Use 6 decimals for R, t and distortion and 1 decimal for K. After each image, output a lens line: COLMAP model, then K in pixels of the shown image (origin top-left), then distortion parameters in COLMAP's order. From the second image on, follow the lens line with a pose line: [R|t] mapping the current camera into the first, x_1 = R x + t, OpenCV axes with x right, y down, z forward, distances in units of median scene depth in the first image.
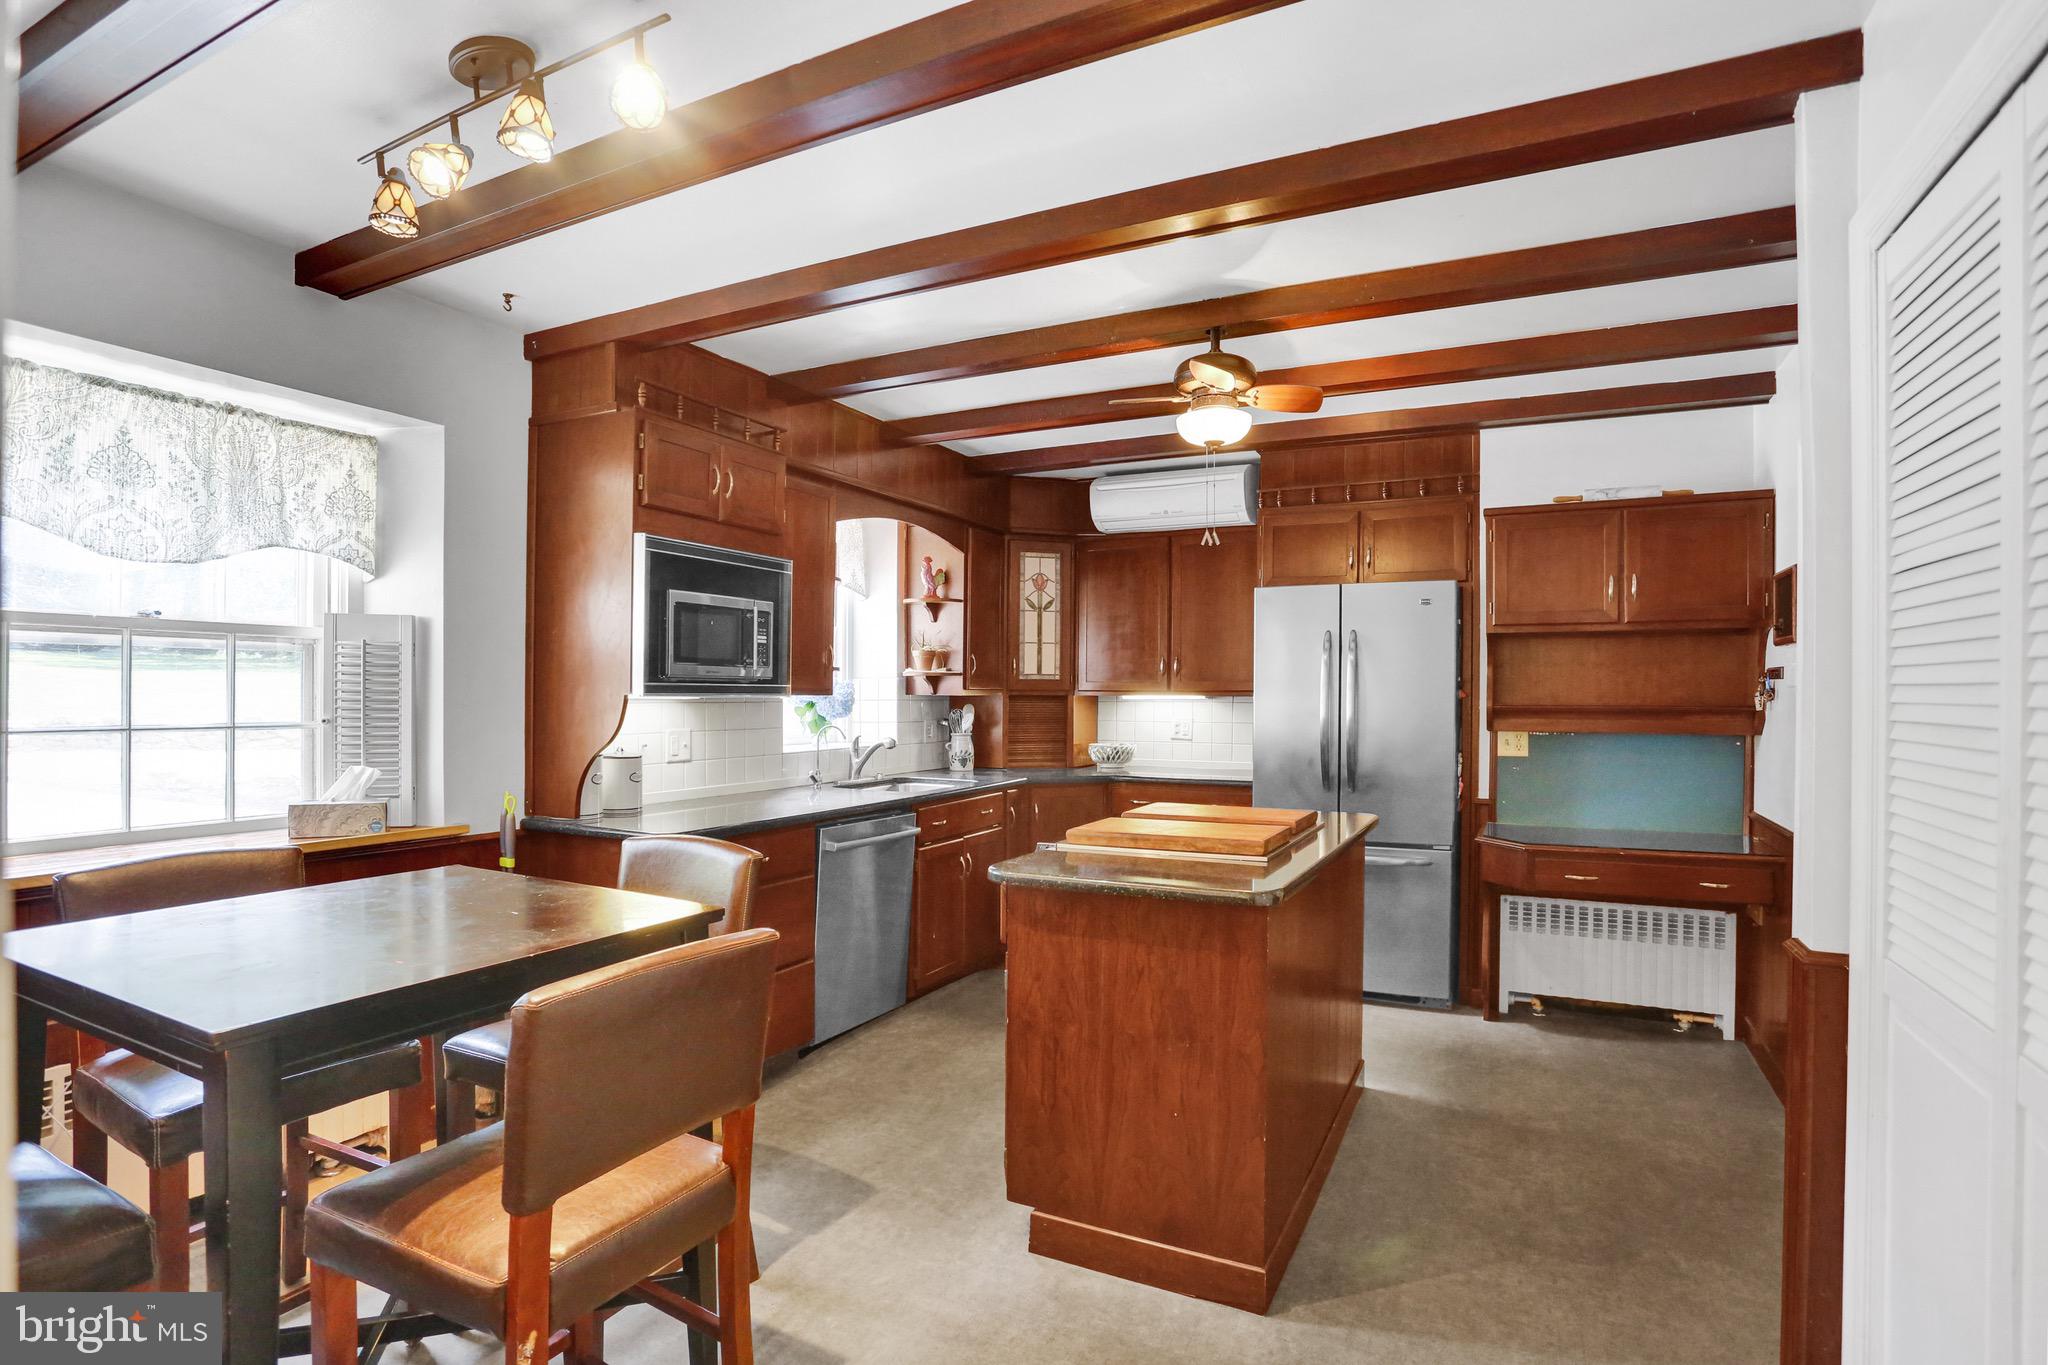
lens RADIAL K [[996.1, 0, 1018.4], [0, 996.1, 672.8], [0, 0, 1]] dist [-0.073573, 0.030948]
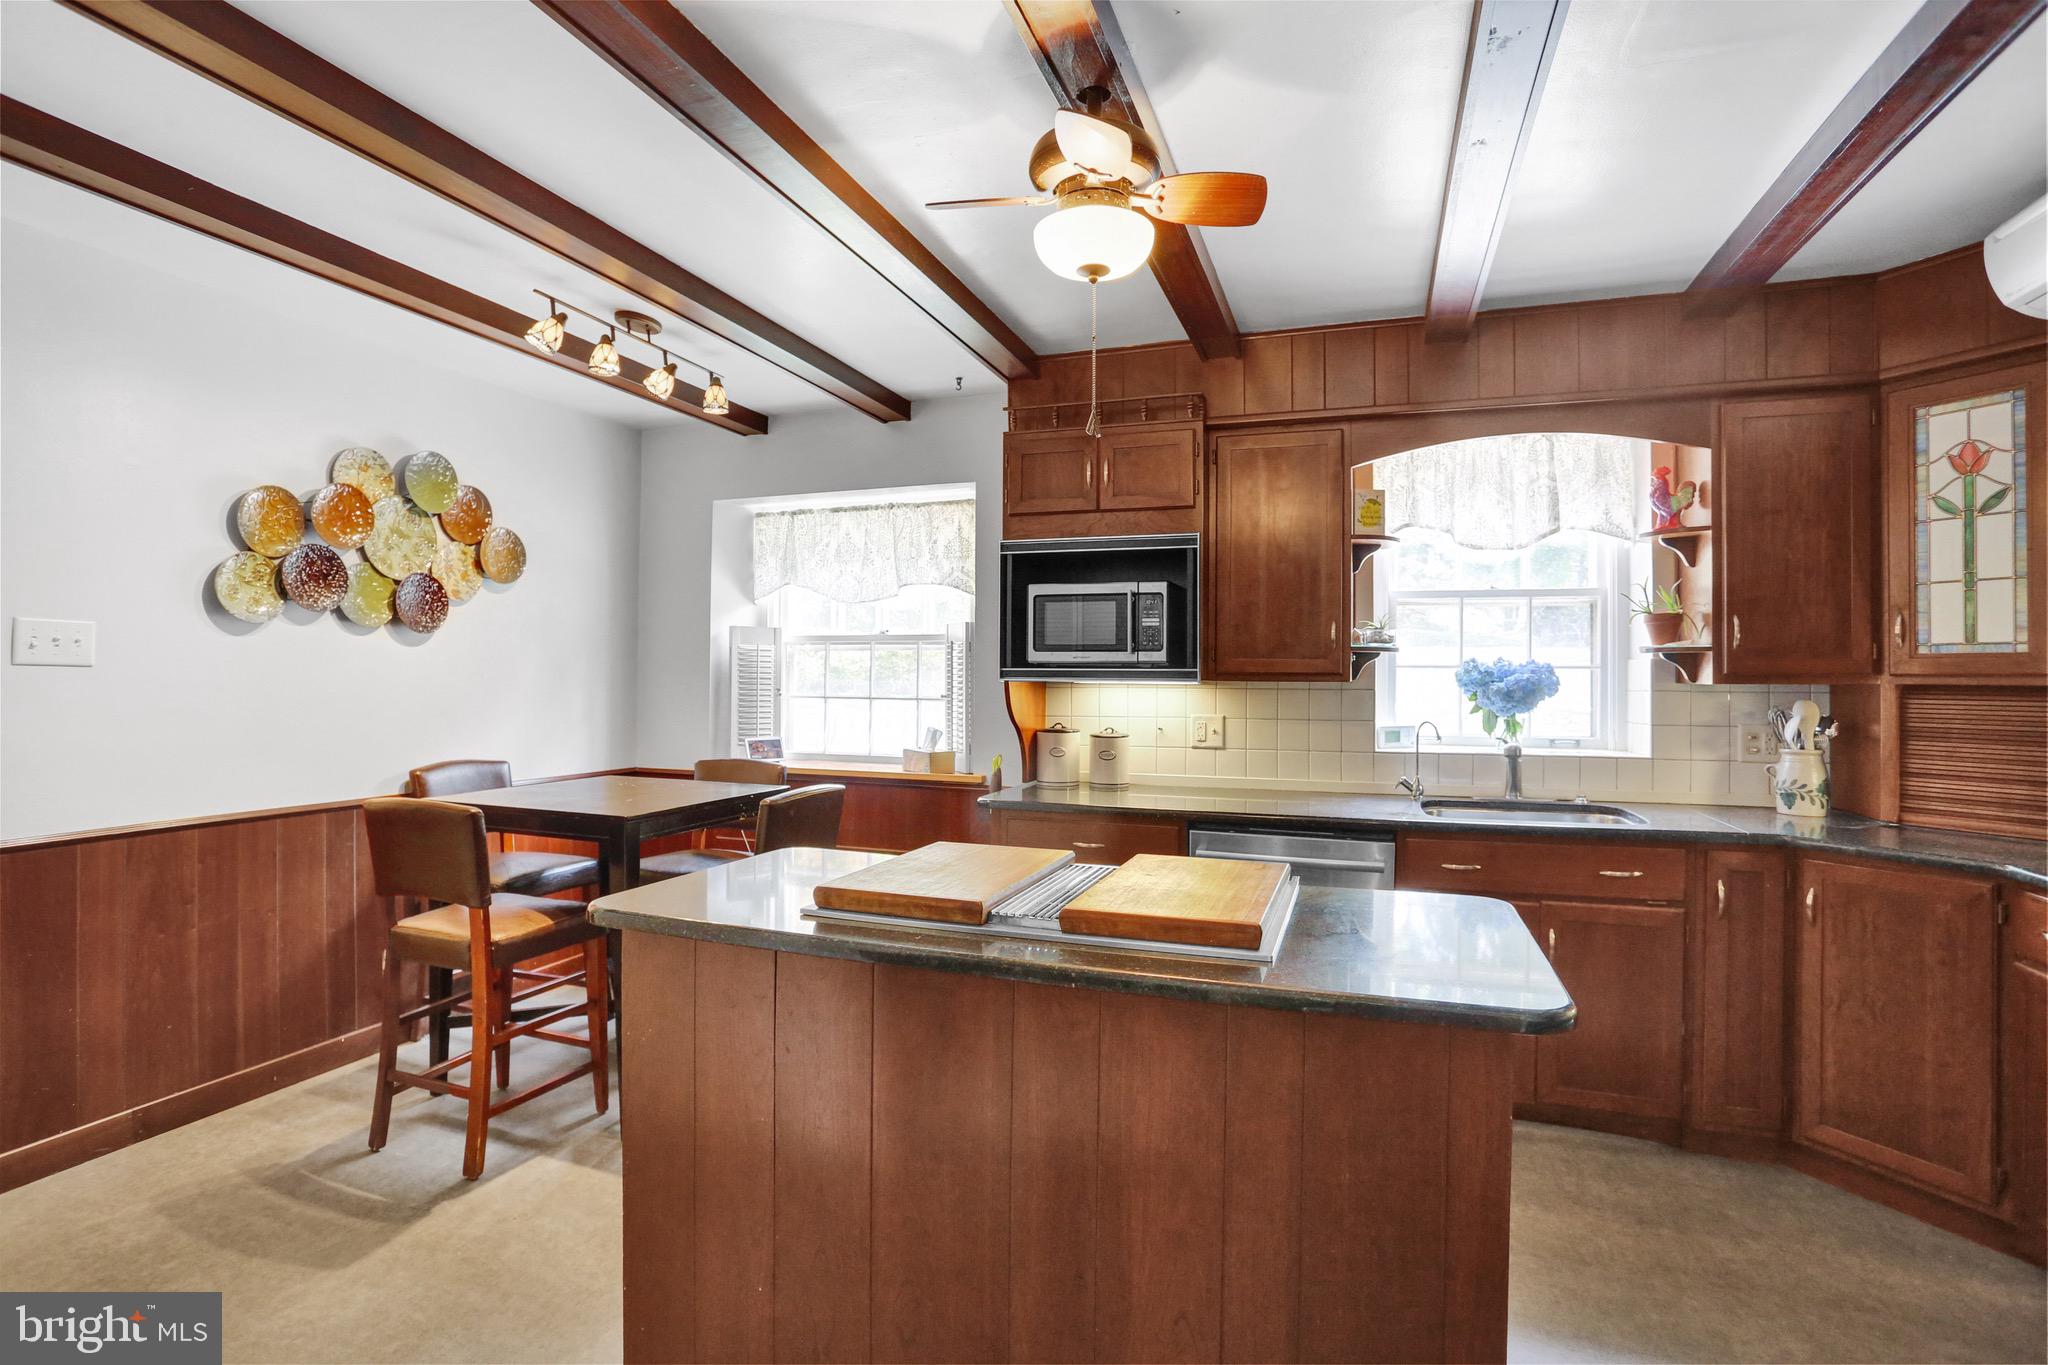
lens RADIAL K [[996.1, 0, 1018.4], [0, 996.1, 672.8], [0, 0, 1]] dist [-0.073573, 0.030948]
pose [[0.138118, 0.000562, -0.990416, 0.678014], [0.019419, 0.999806, 0.003276, 0.008138], [0.990225, -0.019686, 0.138080, 0.733386]]
